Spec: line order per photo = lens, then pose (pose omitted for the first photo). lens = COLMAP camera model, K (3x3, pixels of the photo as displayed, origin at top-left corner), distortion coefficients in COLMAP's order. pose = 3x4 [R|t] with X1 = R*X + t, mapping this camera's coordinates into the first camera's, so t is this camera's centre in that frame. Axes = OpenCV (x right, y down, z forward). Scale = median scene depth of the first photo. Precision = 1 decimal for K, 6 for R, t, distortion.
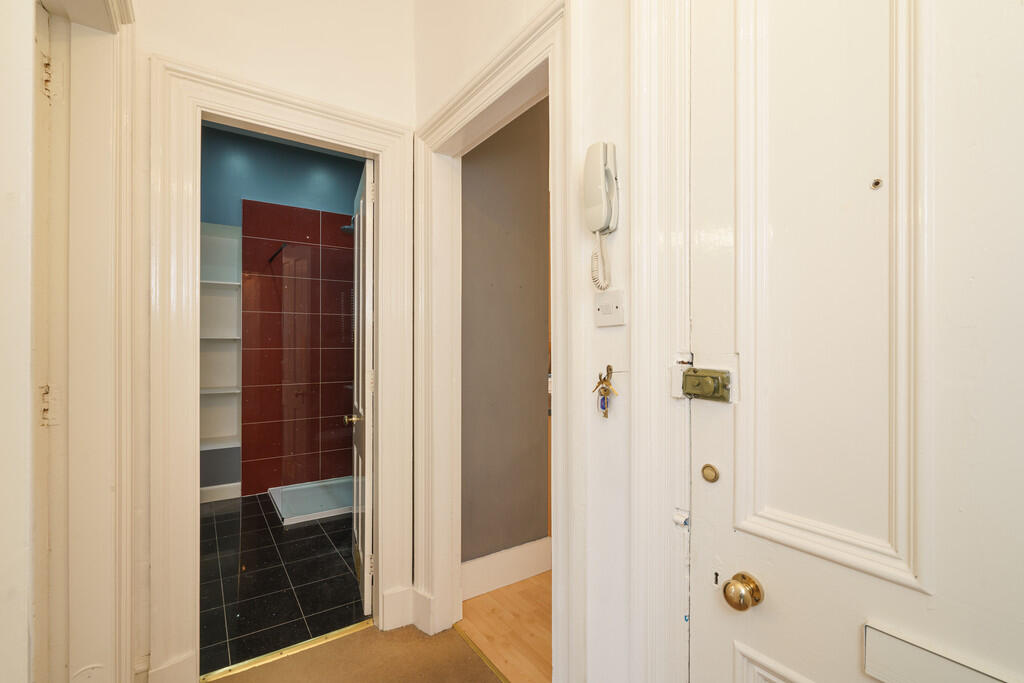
lens RADIAL K [[458.5, 0, 507.4], [0, 458.5, 341.6], [0, 0, 1]] dist [-0.003969, 0.001719]
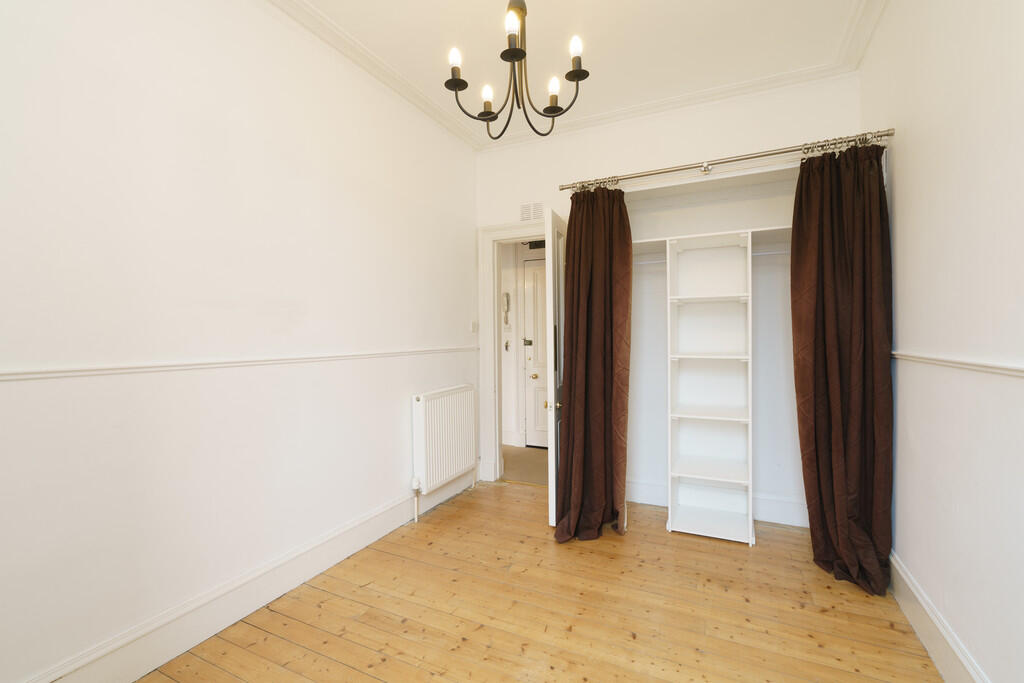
lens RADIAL K [[458.5, 0, 507.4], [0, 458.5, 341.6], [0, 0, 1]] dist [-0.003969, 0.001719]
pose [[0.870355, -0.016202, 0.492159, -2.341555], [0.010616, 0.999844, 0.014140, 0.002869], [-0.492311, -0.007082, 0.870391, -3.442594]]
